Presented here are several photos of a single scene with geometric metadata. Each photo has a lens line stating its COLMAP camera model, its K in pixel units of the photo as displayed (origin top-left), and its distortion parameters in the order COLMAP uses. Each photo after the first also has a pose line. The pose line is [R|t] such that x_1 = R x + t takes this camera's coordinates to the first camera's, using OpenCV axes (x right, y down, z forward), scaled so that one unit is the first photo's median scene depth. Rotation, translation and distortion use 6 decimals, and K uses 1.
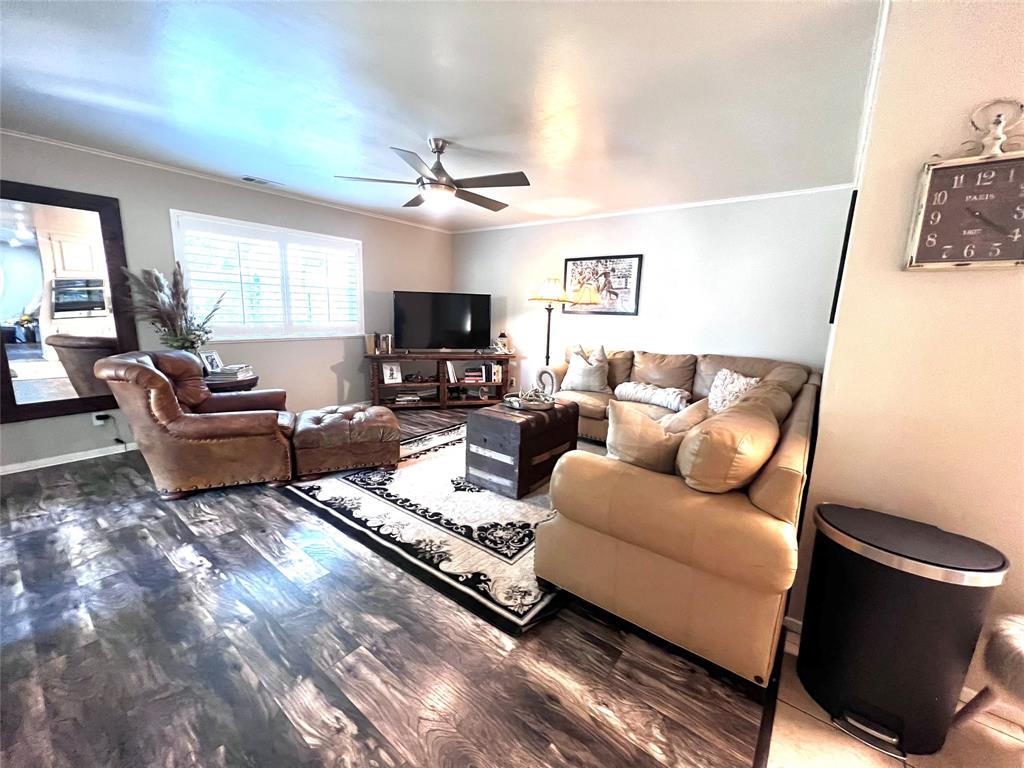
lens RADIAL K [[409.5, 0, 505.7], [0, 409.5, 379.7], [0, 0, 1]] dist [0.000313, -0.000091]
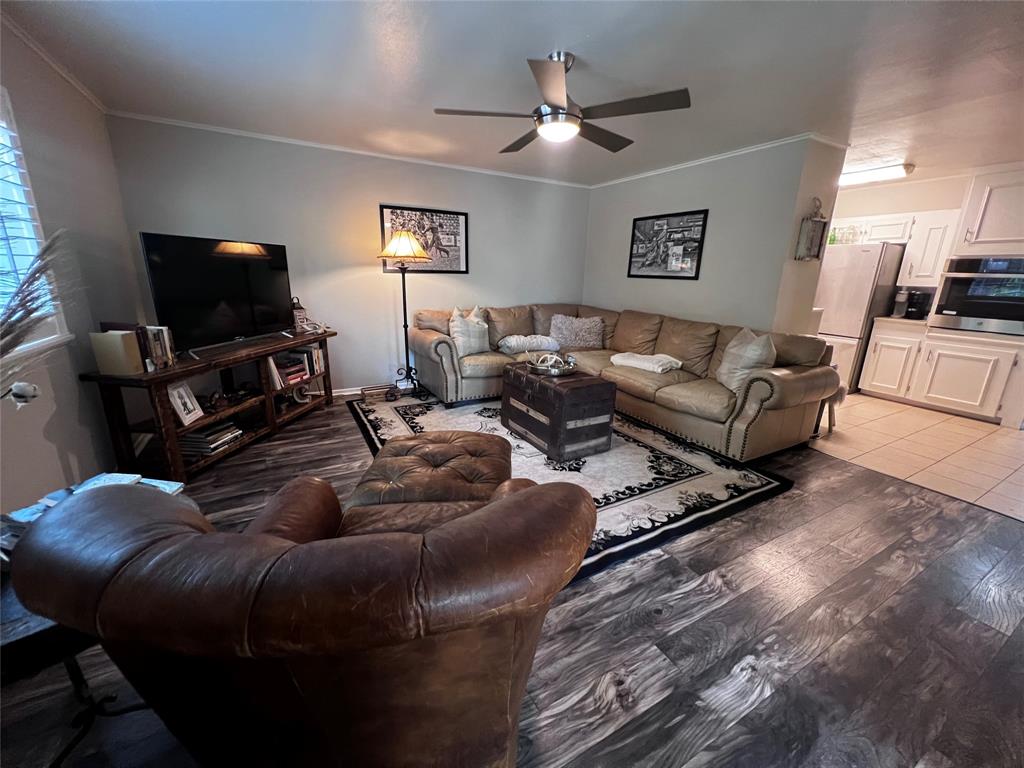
lens RADIAL K [[409.5, 0, 514.8], [0, 409.5, 381.3], [0, 0, 1]] dist [0.000313, -0.000091]
pose [[0.391219, -0.259744, 0.882882, -1.176039], [0.143665, 0.964819, 0.220190, -0.198579], [-0.909015, 0.040696, 0.414772, 0.890819]]
